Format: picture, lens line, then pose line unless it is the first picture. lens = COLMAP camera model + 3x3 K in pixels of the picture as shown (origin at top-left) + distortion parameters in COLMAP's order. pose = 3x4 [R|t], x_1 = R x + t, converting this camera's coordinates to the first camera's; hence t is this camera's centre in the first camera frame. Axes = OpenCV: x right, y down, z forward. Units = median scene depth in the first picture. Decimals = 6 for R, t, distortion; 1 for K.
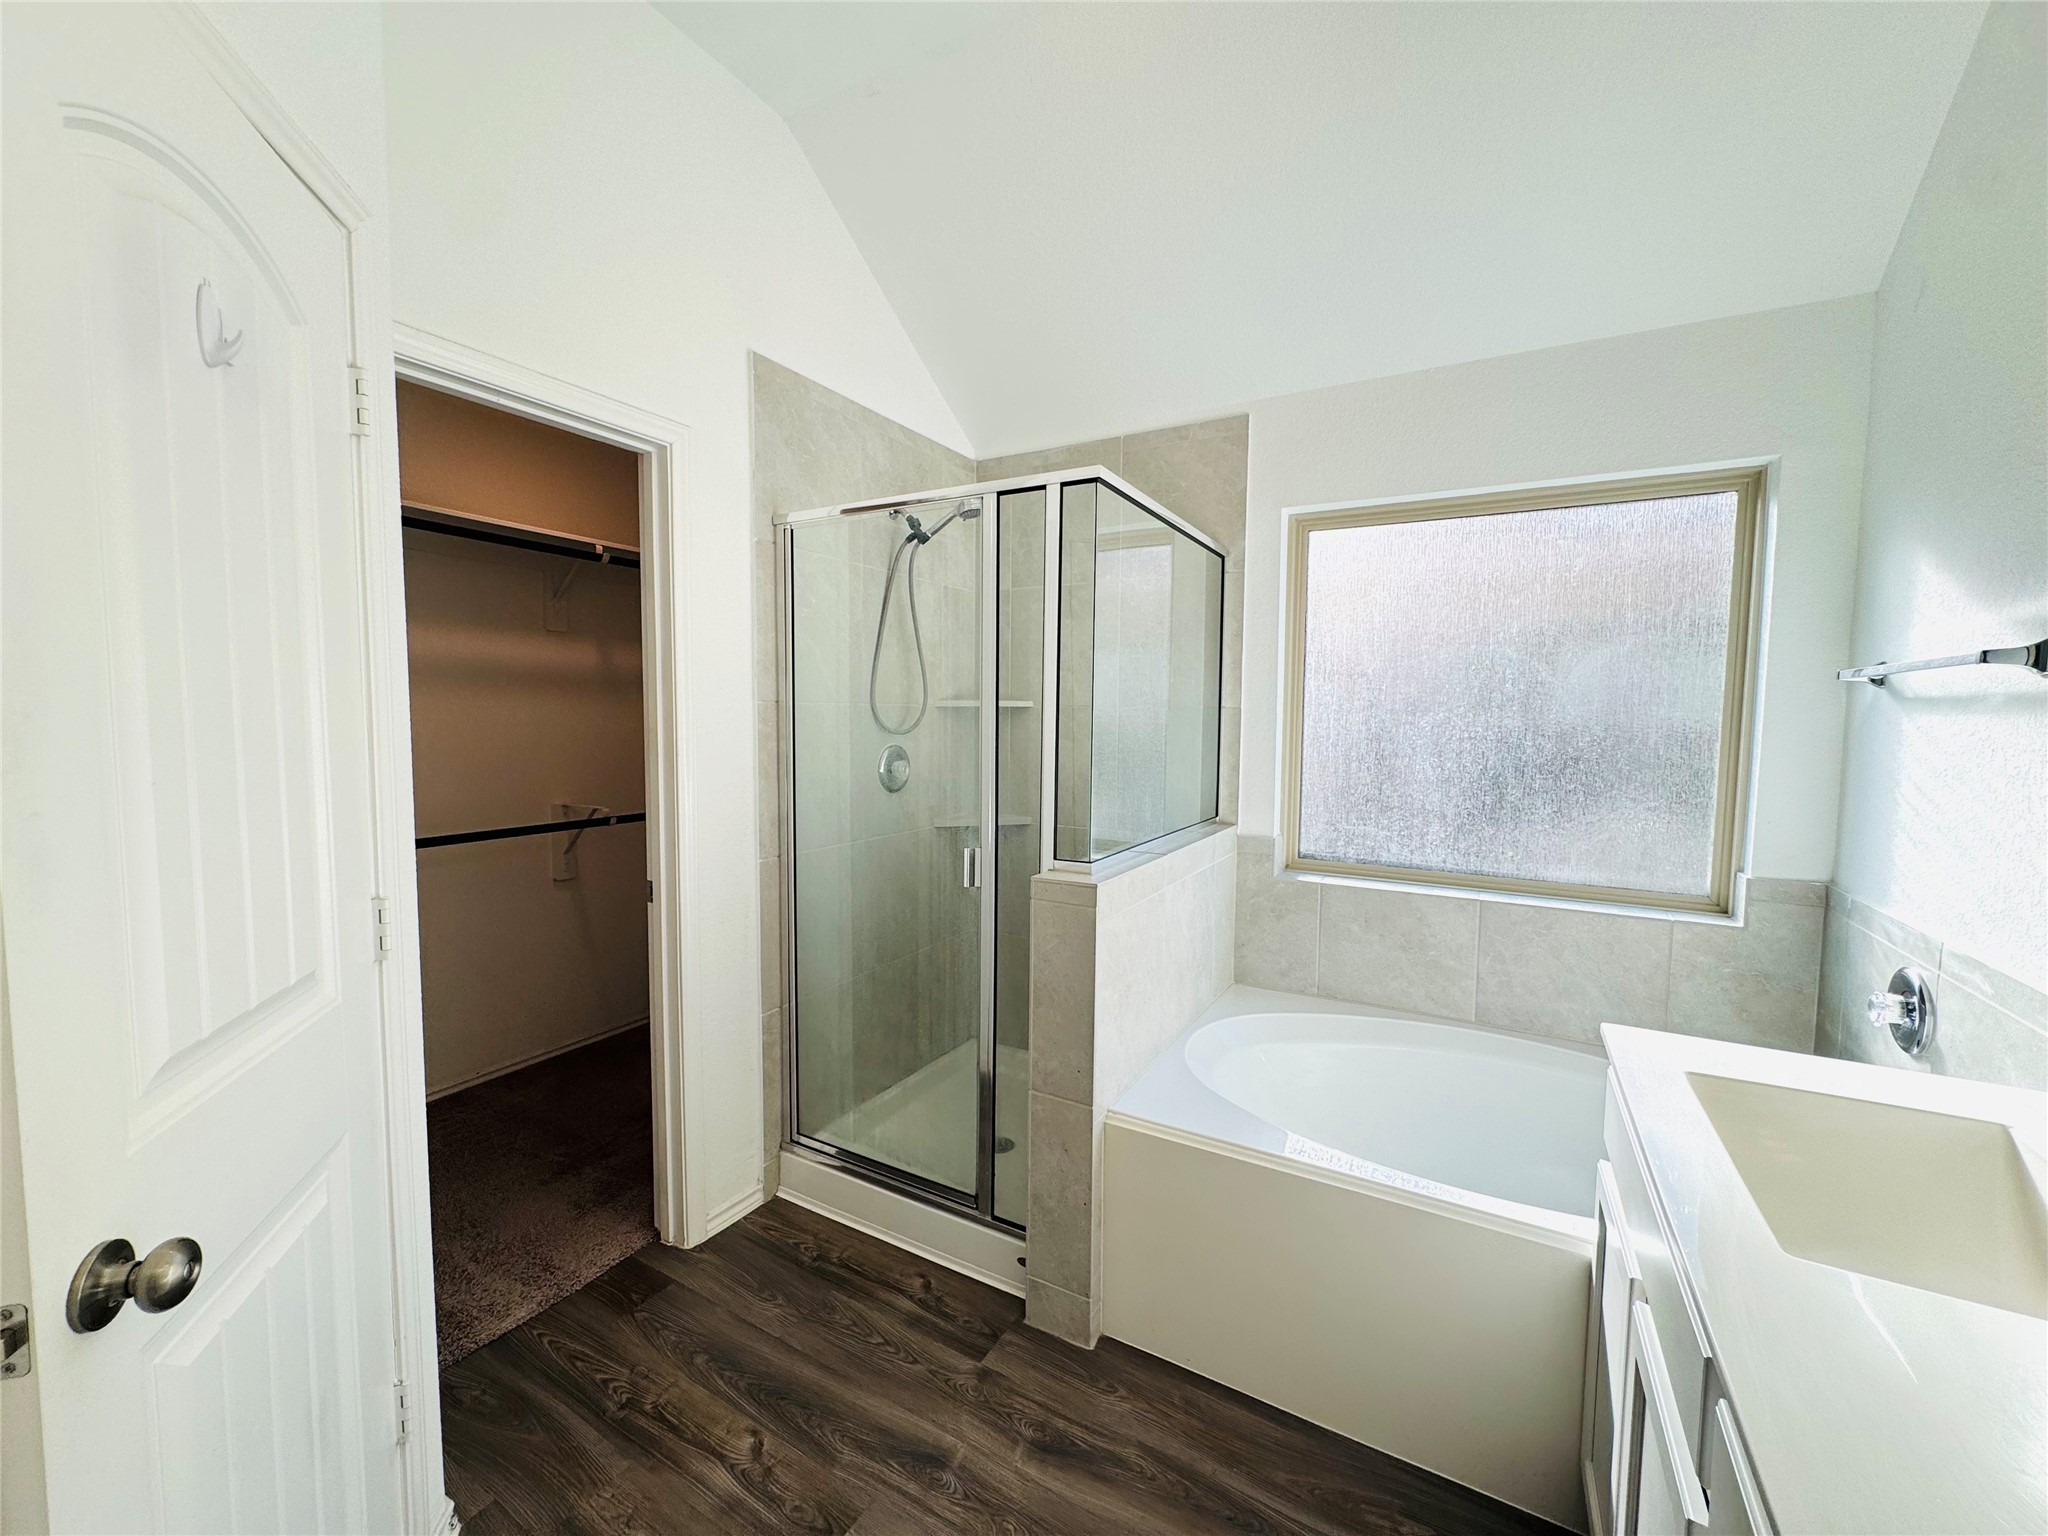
lens RADIAL K [[823.6, 0, 1012.3], [0, 823.6, 766.2], [0, 0, 1]] dist [-0.001772, -0.000096]
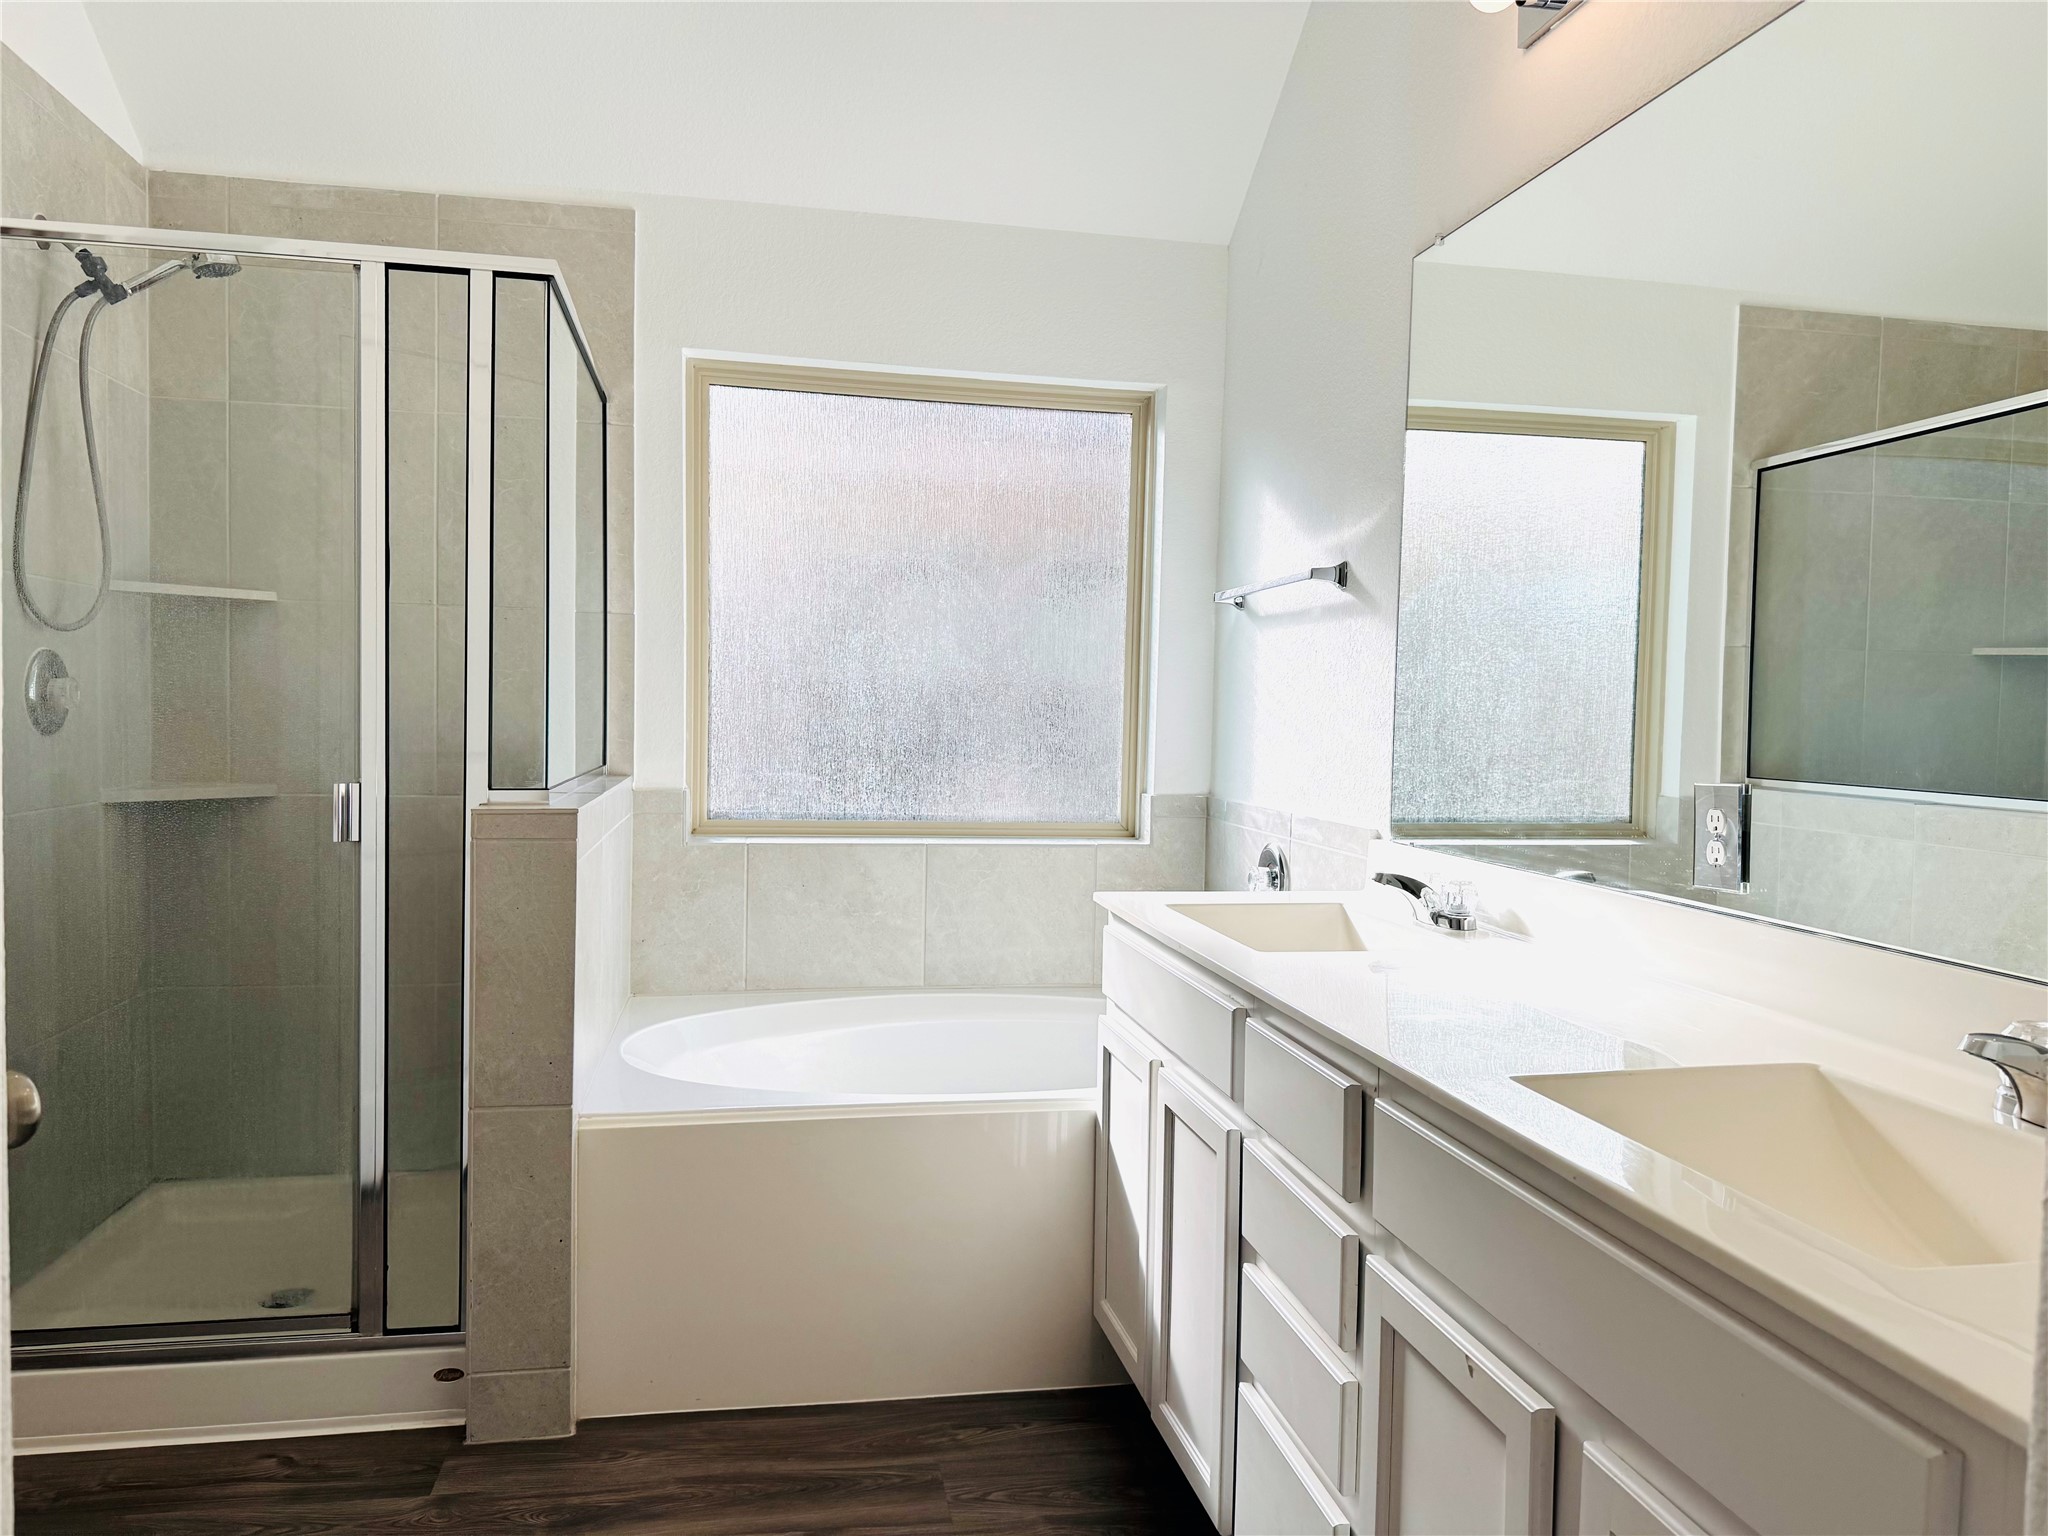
lens RADIAL K [[1450.1, 0, 1028.6], [0, 1450.1, 778.2], [0, 0, 1]] dist [0.035558, -0.043143]
pose [[0.753435, -0.022330, 0.657143, -0.392955], [0.027465, 0.999620, 0.002477, 0.102751], [-0.656948, 0.016182, 0.753762, -0.249486]]
